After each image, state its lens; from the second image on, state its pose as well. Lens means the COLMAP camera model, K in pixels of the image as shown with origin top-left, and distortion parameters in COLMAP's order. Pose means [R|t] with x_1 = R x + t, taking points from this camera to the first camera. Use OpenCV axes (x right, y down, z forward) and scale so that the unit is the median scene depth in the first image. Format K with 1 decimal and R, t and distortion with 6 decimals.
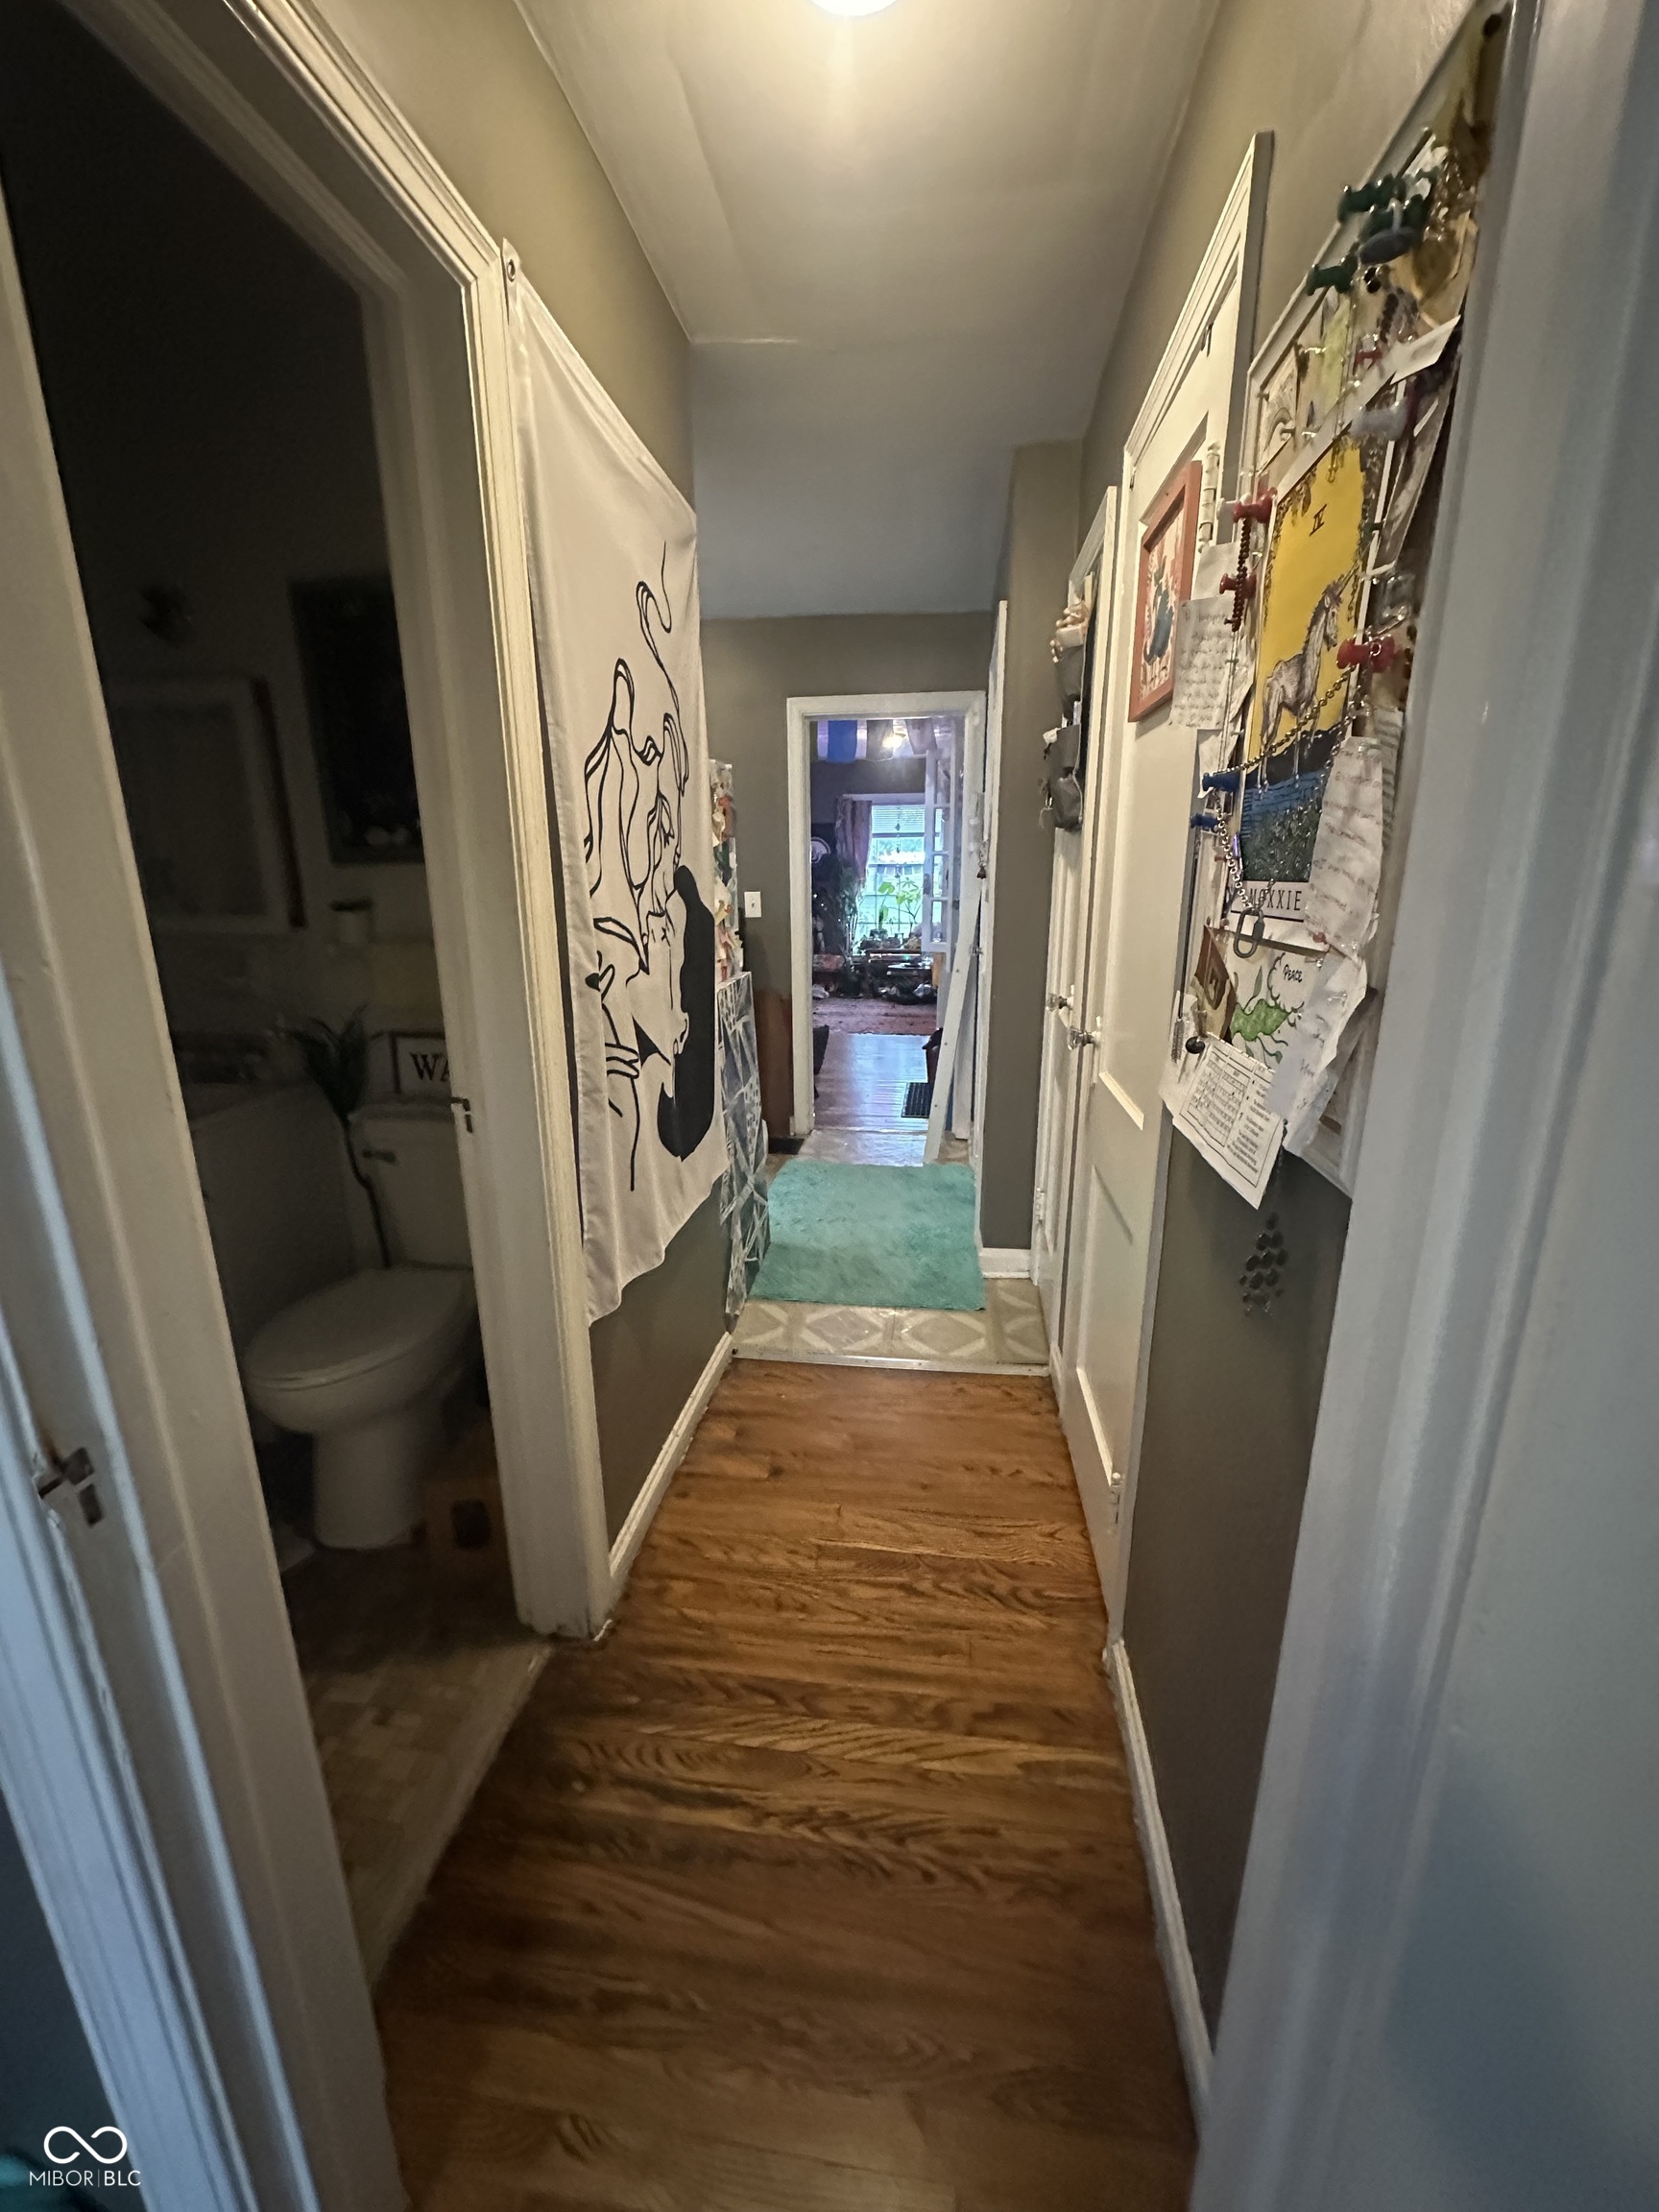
lens RADIAL K [[878.6, 0, 831.8], [0, 878.6, 1114.8], [0, 0, 1]] dist [-0.003263, -0.000323]
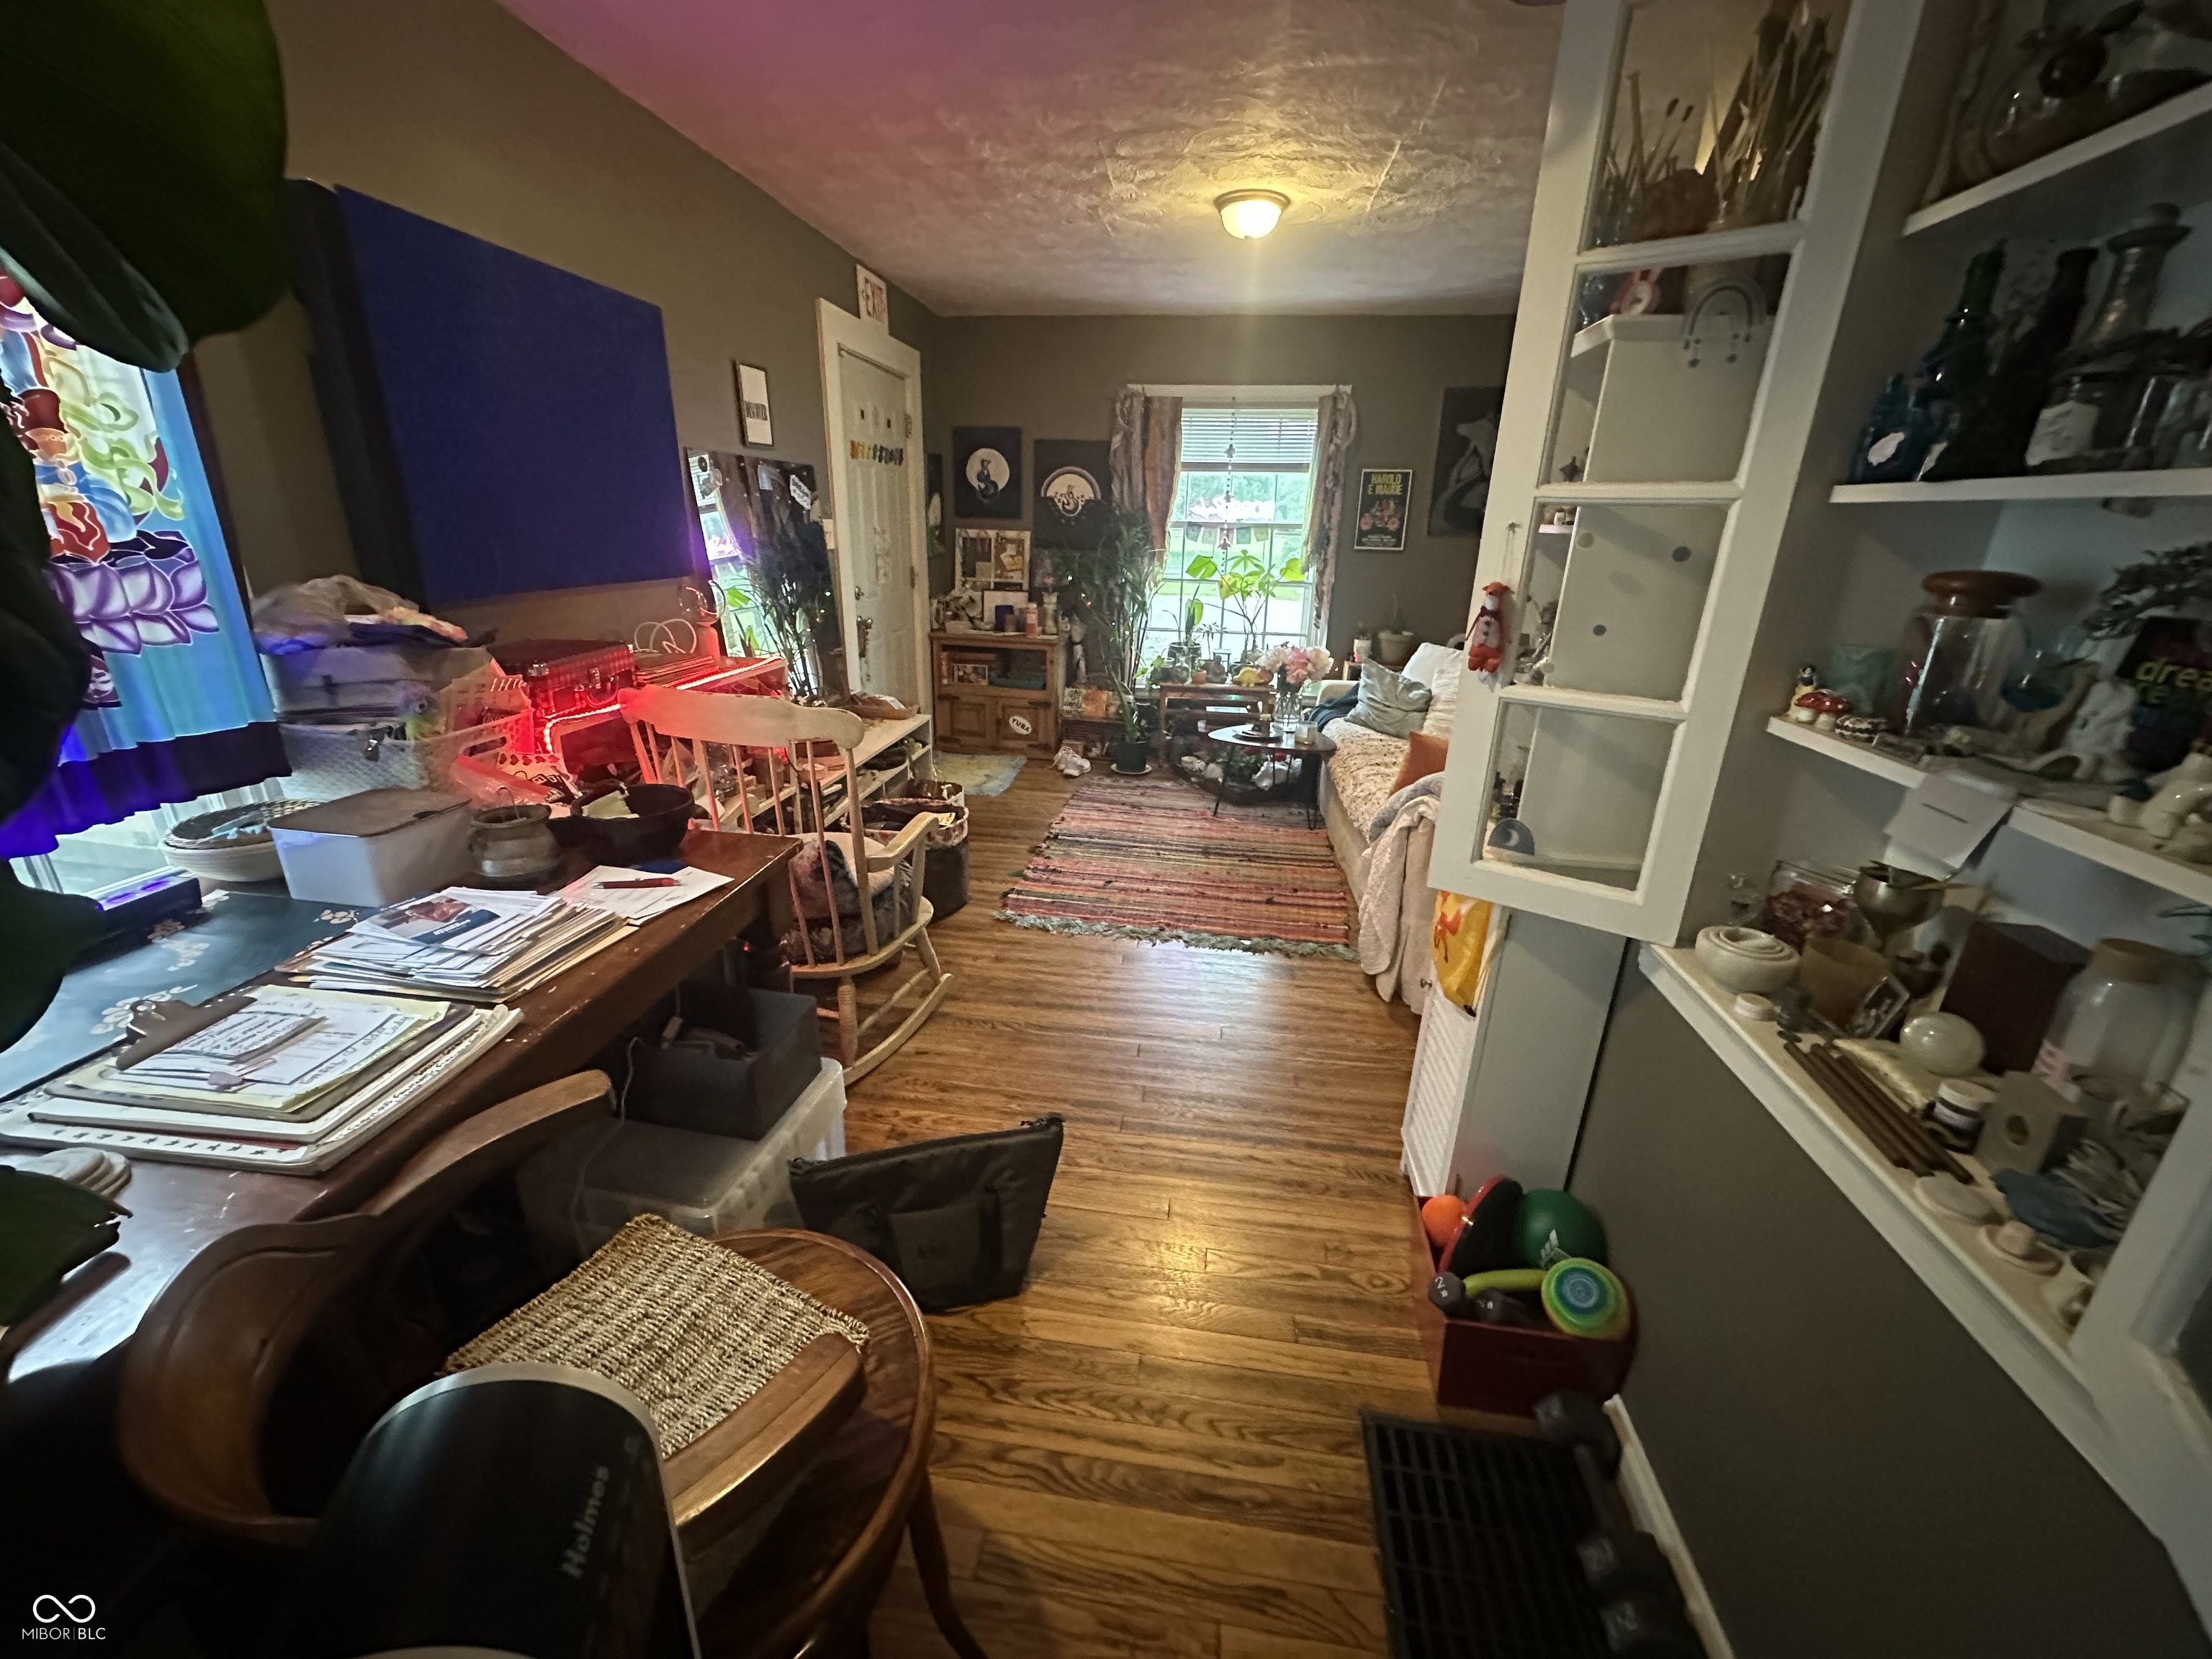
lens RADIAL K [[878.6, 0, 1098.3], [0, 878.6, 825.4], [0, 0, 1]] dist [-0.003263, -0.000323]
pose [[0.999579, 0.028974, -0.001457, 0.003504], [-0.028823, 0.997569, 0.063438, -0.132909], [0.003291, -0.063369, 0.997985, 0.452954]]
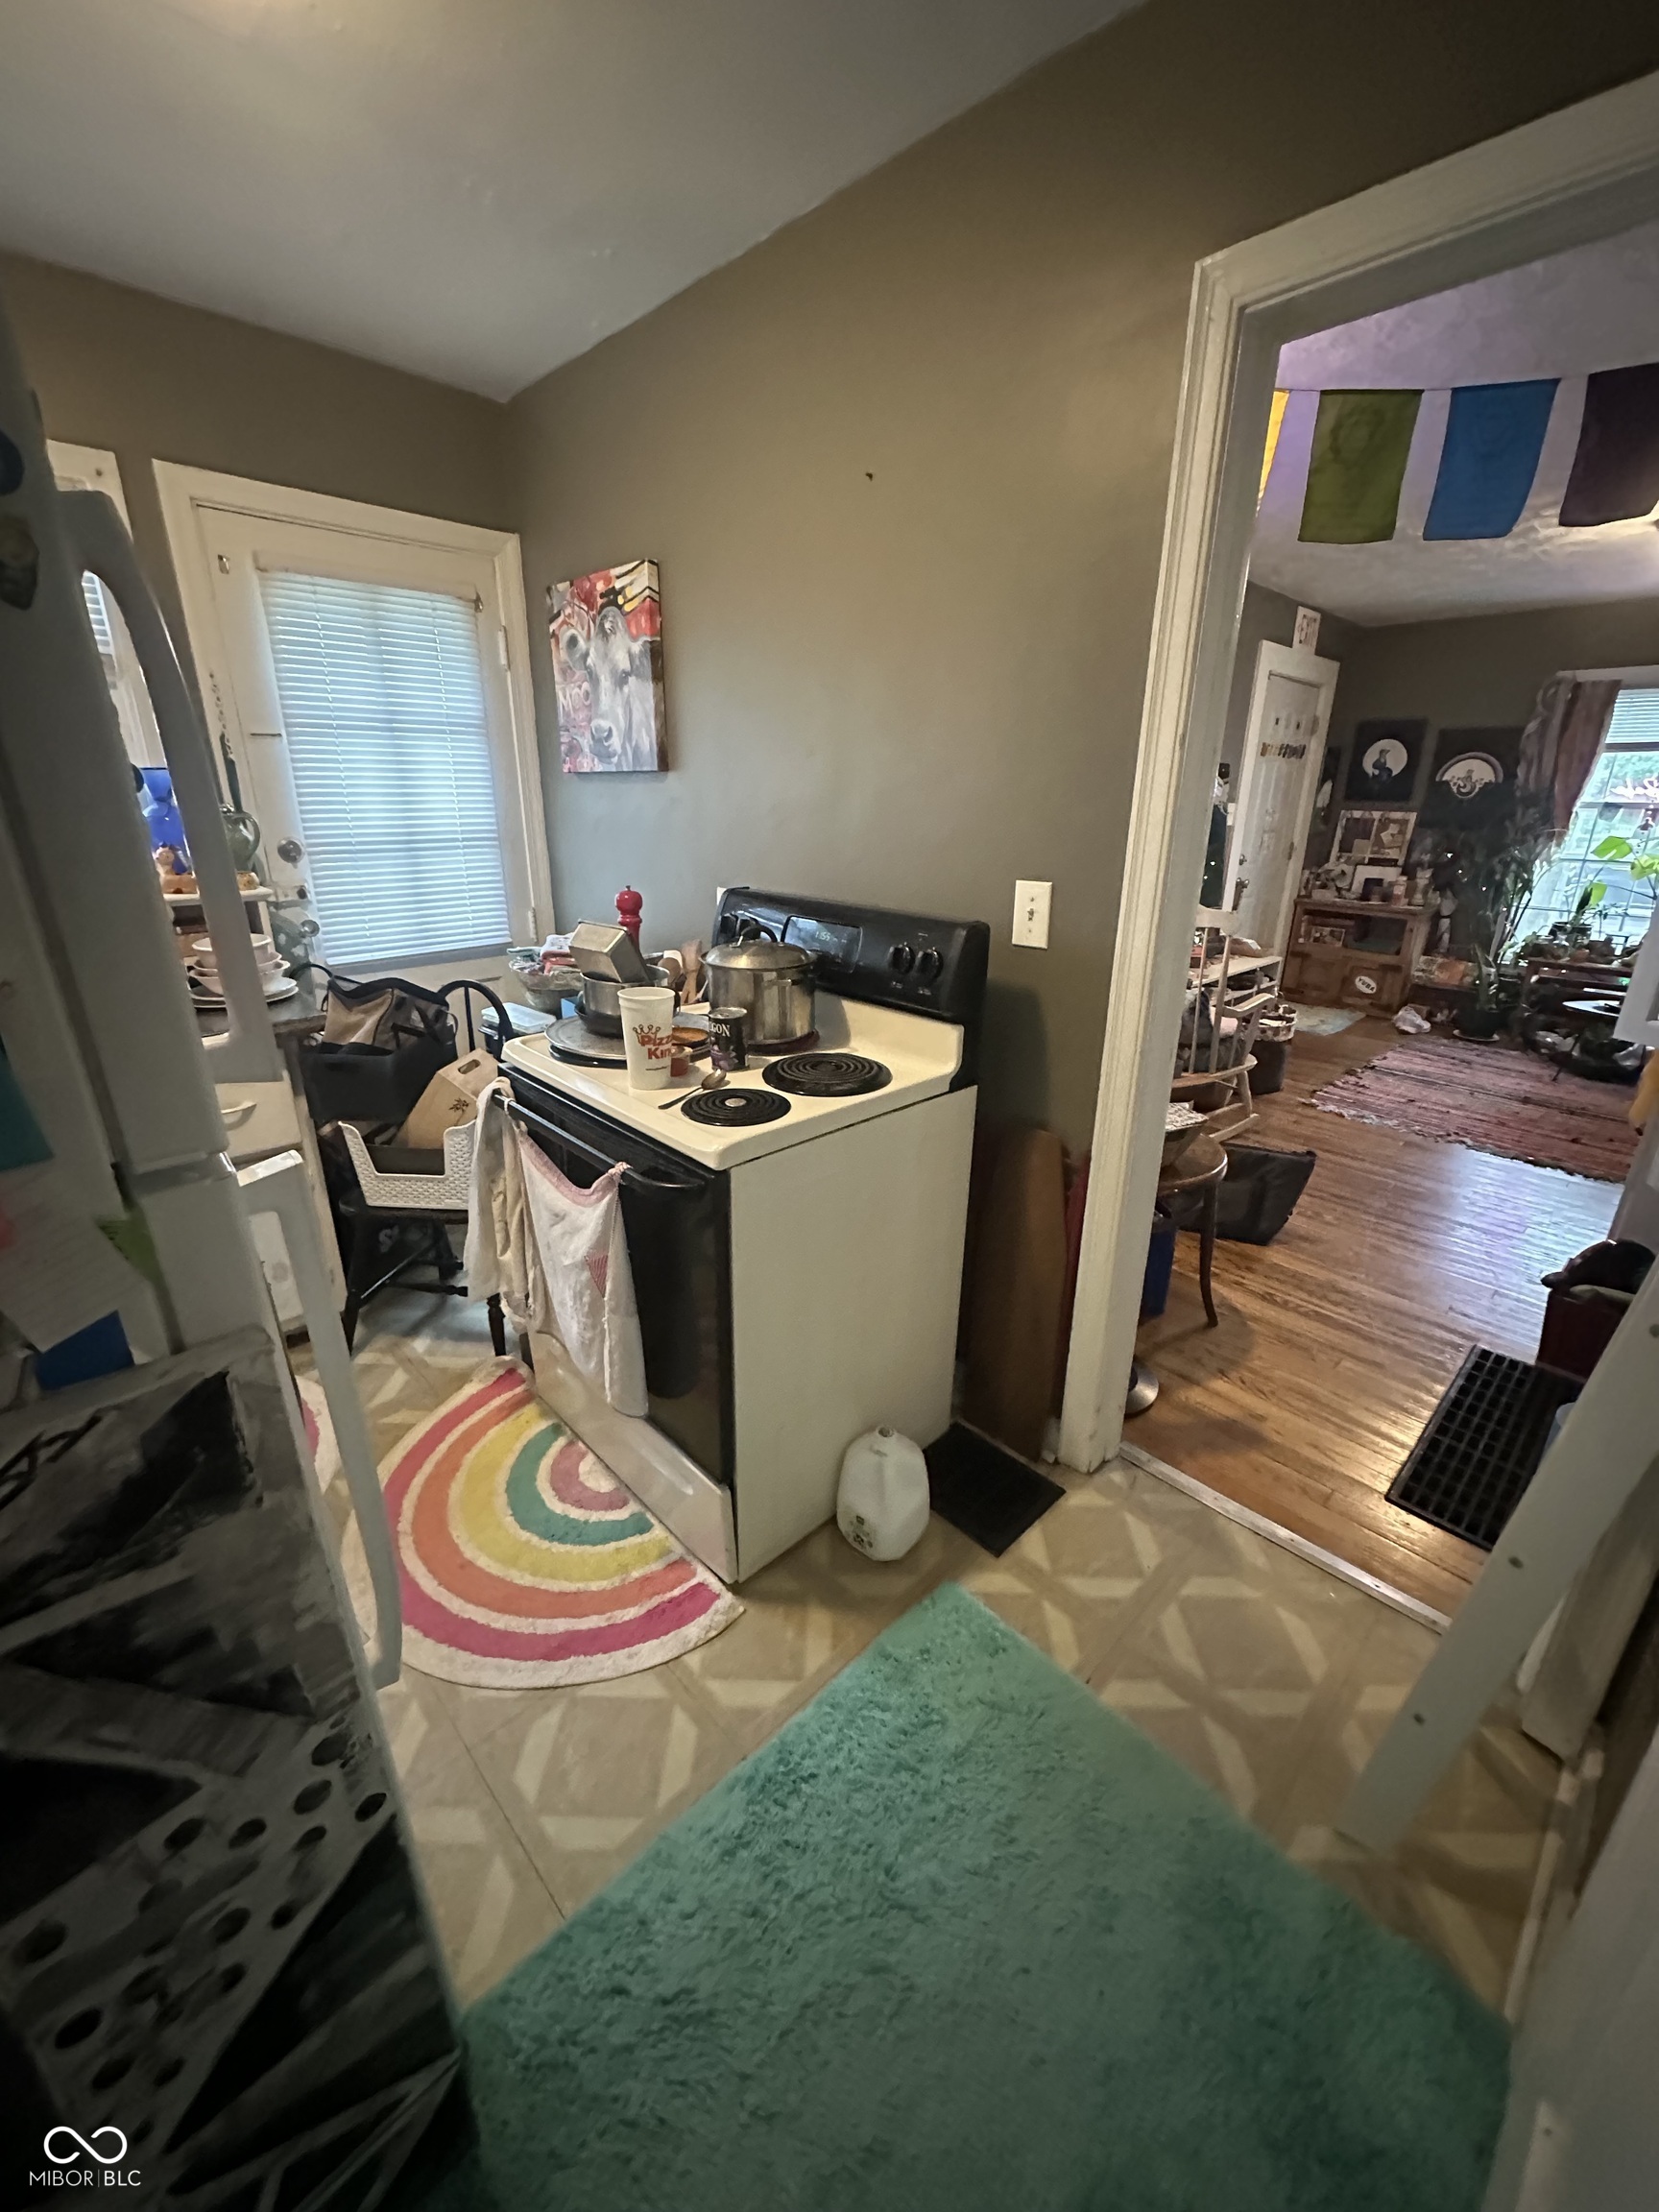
lens RADIAL K [[878.6, 0, 822.5], [0, 878.6, 1105.7], [0, 0, 1]] dist [-0.003263, -0.000323]
pose [[0.773945, 0.222185, -0.592995, 0.041097], [-0.180549, 0.974981, 0.129666, -0.087470], [0.606969, 0.006710, 0.794697, 0.284503]]
